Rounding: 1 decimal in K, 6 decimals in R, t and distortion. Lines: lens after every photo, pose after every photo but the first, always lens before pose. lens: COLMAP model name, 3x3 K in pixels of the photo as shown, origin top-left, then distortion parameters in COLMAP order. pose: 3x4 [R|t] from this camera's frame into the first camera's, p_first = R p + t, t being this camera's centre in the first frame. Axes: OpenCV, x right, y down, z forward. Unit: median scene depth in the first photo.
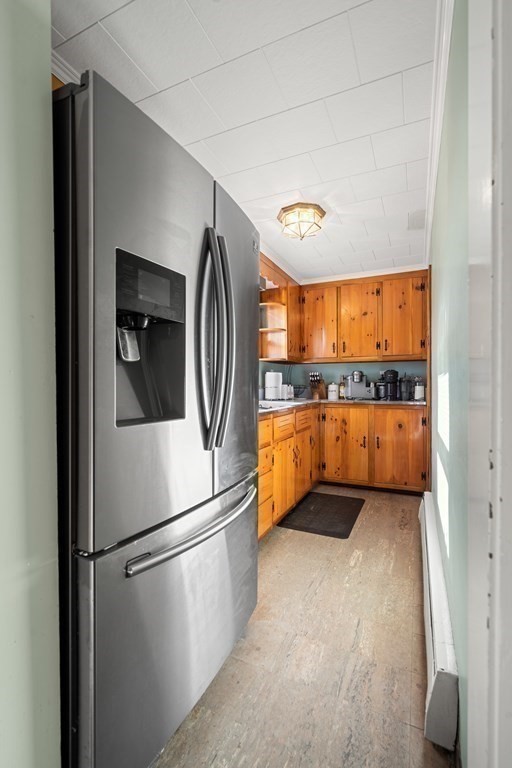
lens RADIAL K [[352.4, 0, 256.0], [0, 352.4, 384.0], [0, 0, 1]] dist [-0.007281, 0.000207]
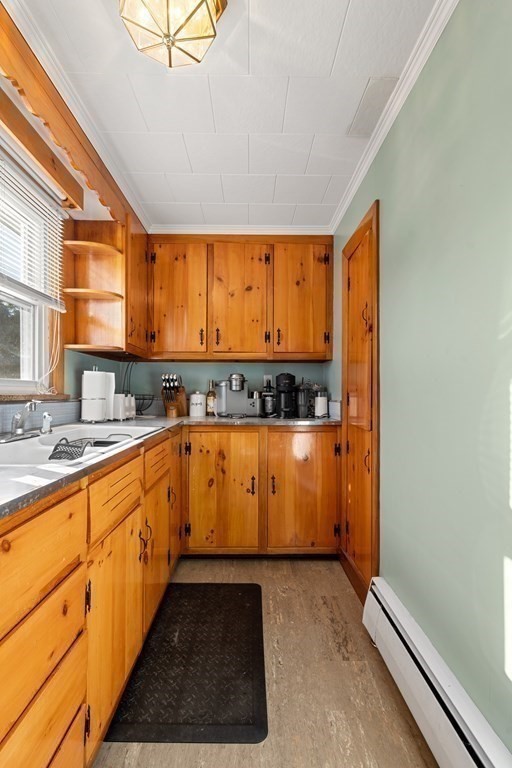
lens RADIAL K [[359.1, 0, 255.2], [0, 359.1, 388.1], [0, 0, 1]] dist [-0.005062, 0.000755]
pose [[0.900927, 0.011796, 0.433809, 0.027298], [-0.006178, 0.999878, -0.014358, -0.000818], [-0.433926, 0.010255, 0.900890, 0.389373]]
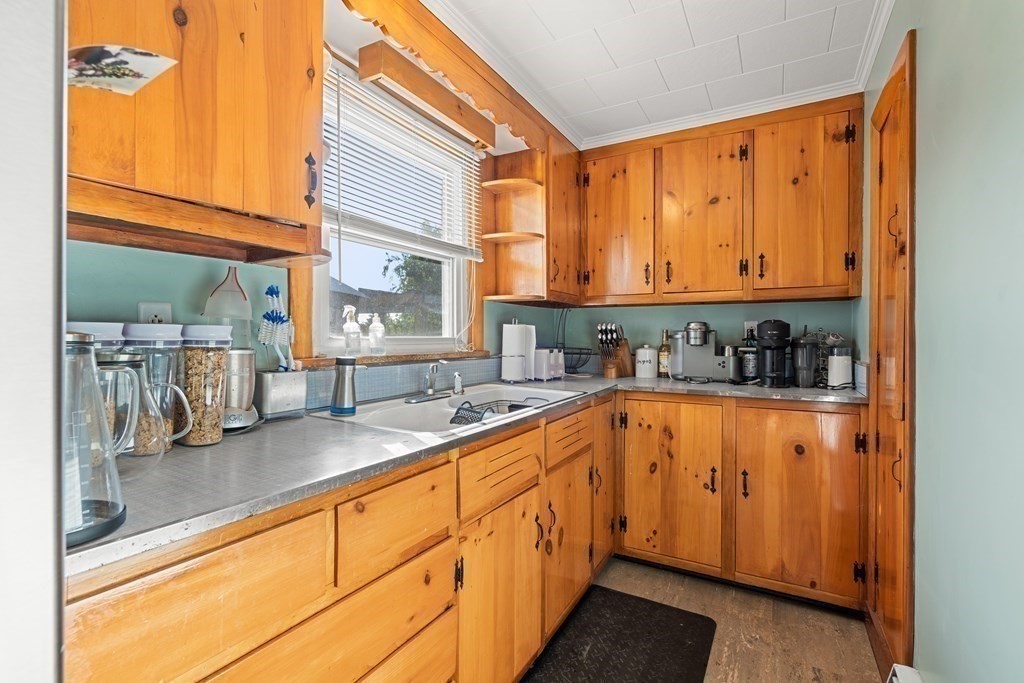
lens RADIAL K [[472.0, 0, 509.5], [0, 472.0, 335.9], [0, 0, 1]] dist [-0.002388, 0.000915]
pose [[0.996210, 0.003967, -0.086895, 0.093694], [-0.003757, 0.999990, 0.002575, -0.019245], [0.086905, -0.002238, 0.996214, 0.352658]]
